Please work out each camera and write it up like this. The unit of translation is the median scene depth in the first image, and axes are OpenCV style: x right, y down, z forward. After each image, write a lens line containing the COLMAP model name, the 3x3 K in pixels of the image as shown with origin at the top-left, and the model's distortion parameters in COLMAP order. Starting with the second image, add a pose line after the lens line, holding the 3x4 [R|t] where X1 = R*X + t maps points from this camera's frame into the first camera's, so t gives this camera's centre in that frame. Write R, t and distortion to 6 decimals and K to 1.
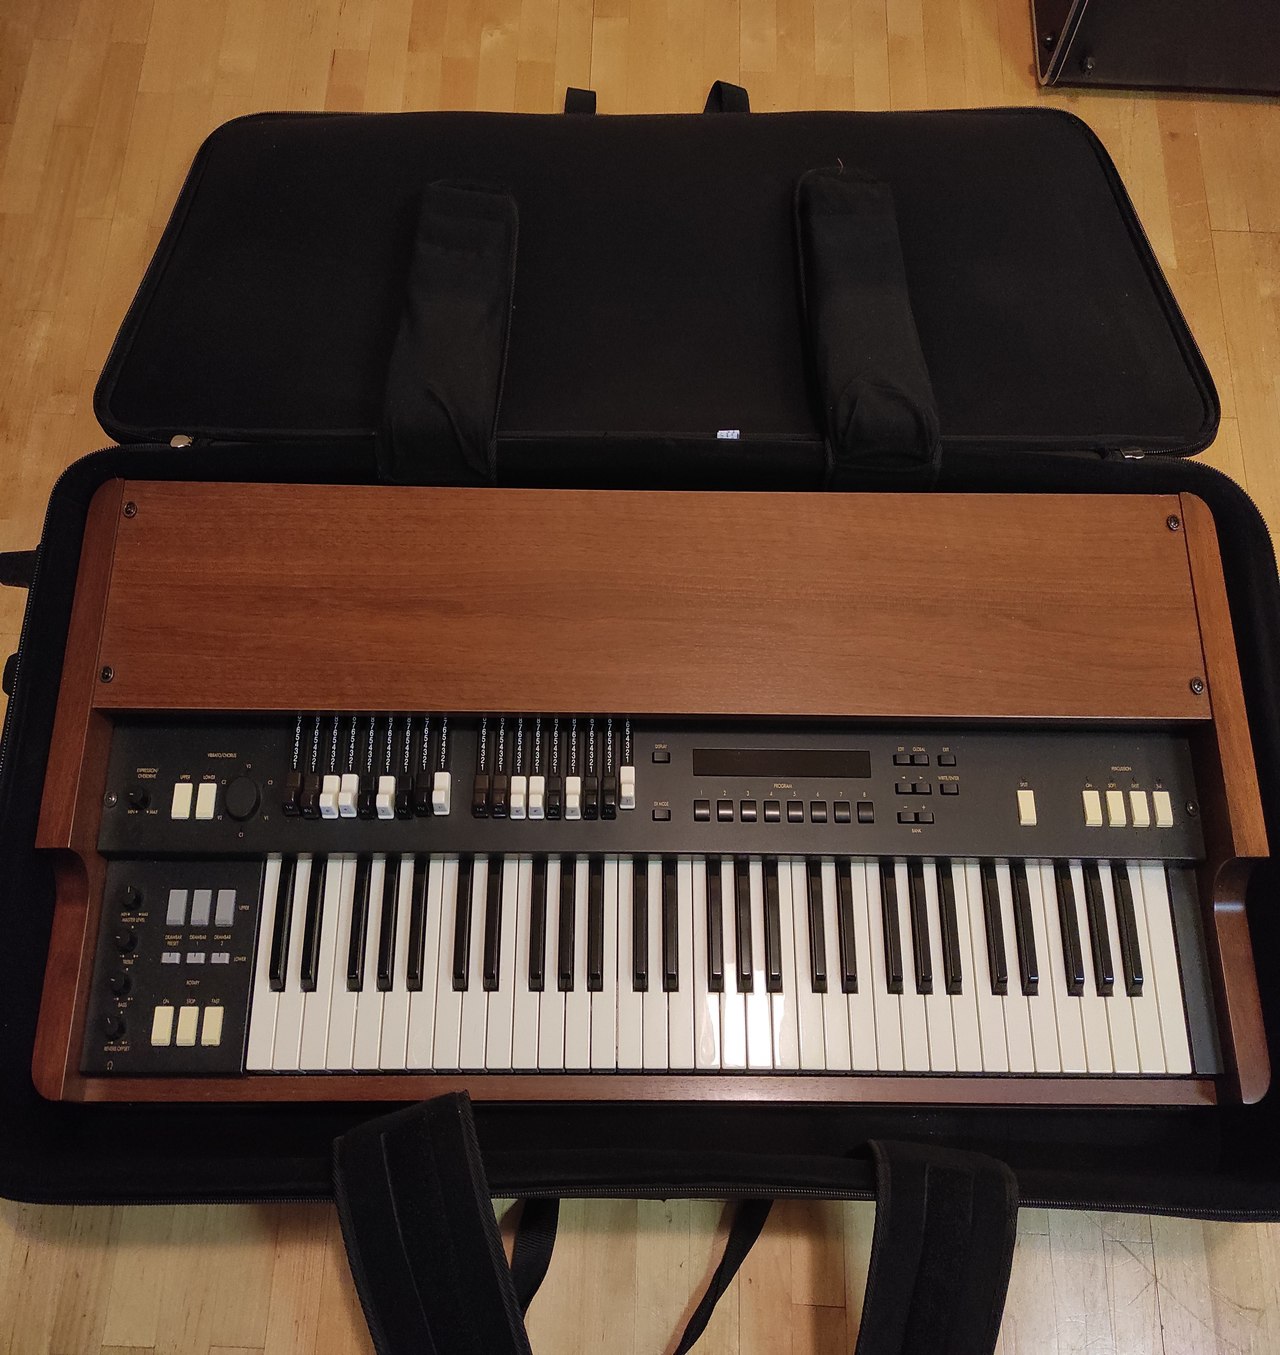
lens RADIAL K [[958.8, 0, 619.4], [0, 958.8, 737.4], [0, 0, 1]] dist [0.008257, -0.000426]
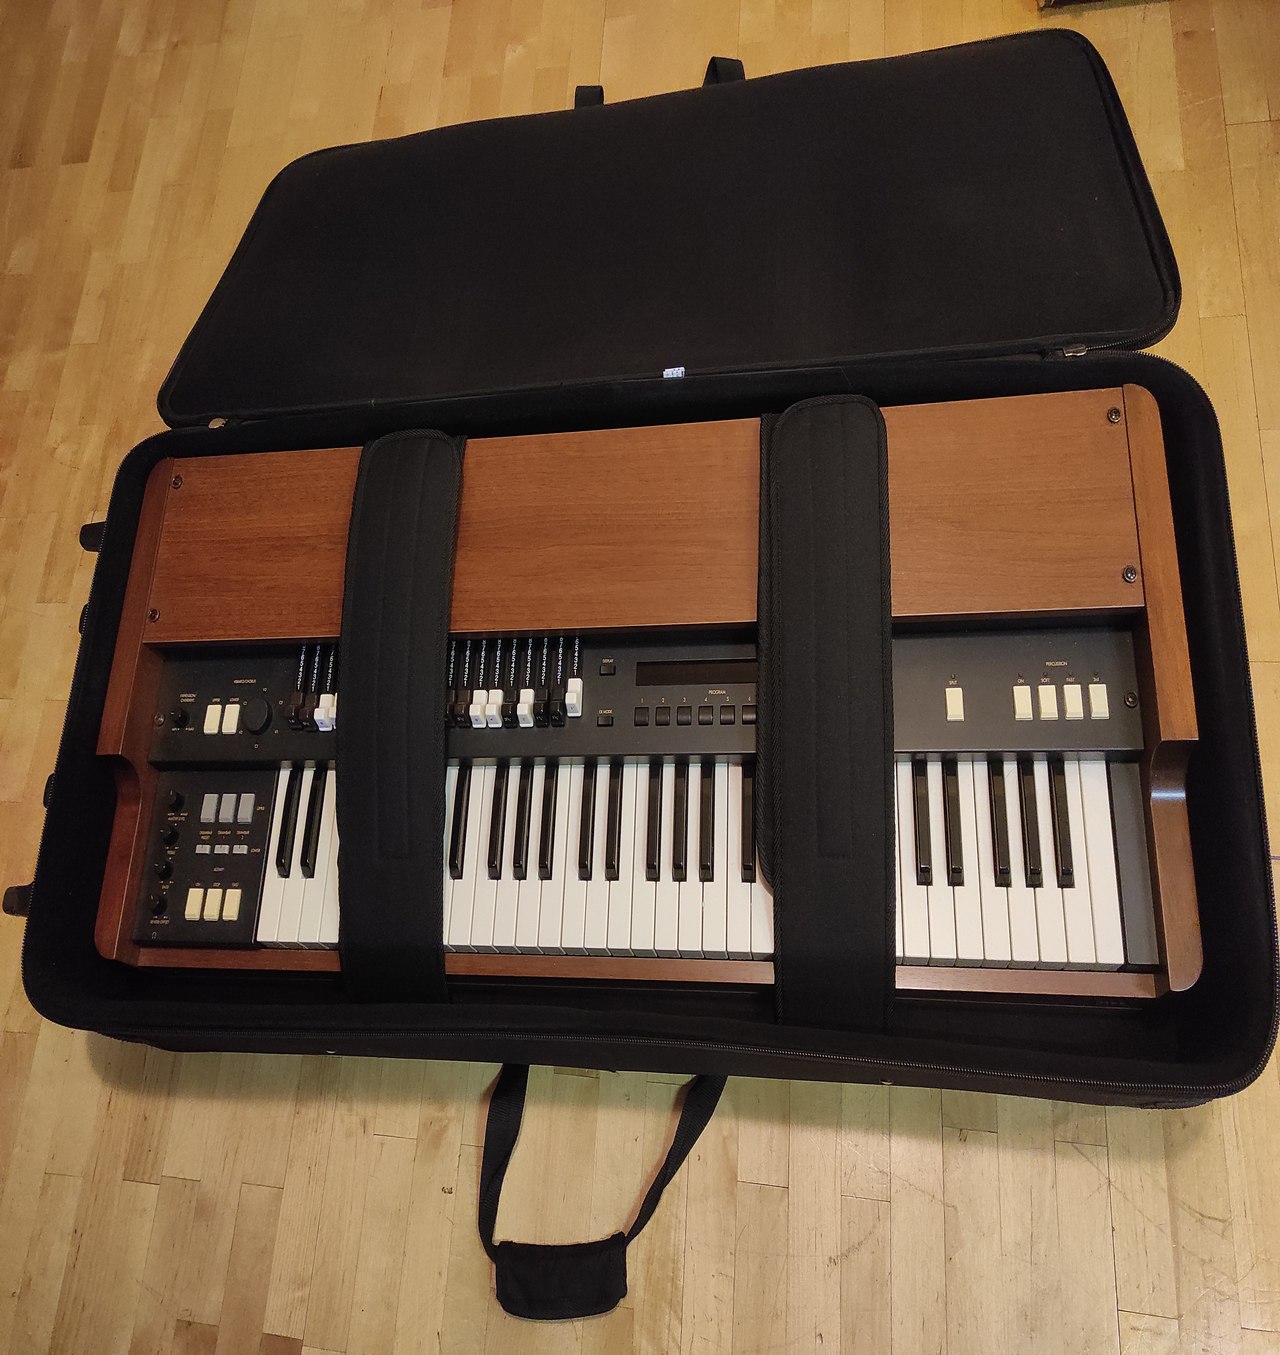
lens RADIAL K [[958.8, 0, 619.4], [0, 958.8, 737.4], [0, 0, 1]] dist [0.008257, -0.000426]
pose [[0.979229, -0.022598, -0.201493, 0.278663], [0.019060, 0.999628, -0.019483, 0.120675], [0.201859, 0.015238, 0.979296, -0.067315]]
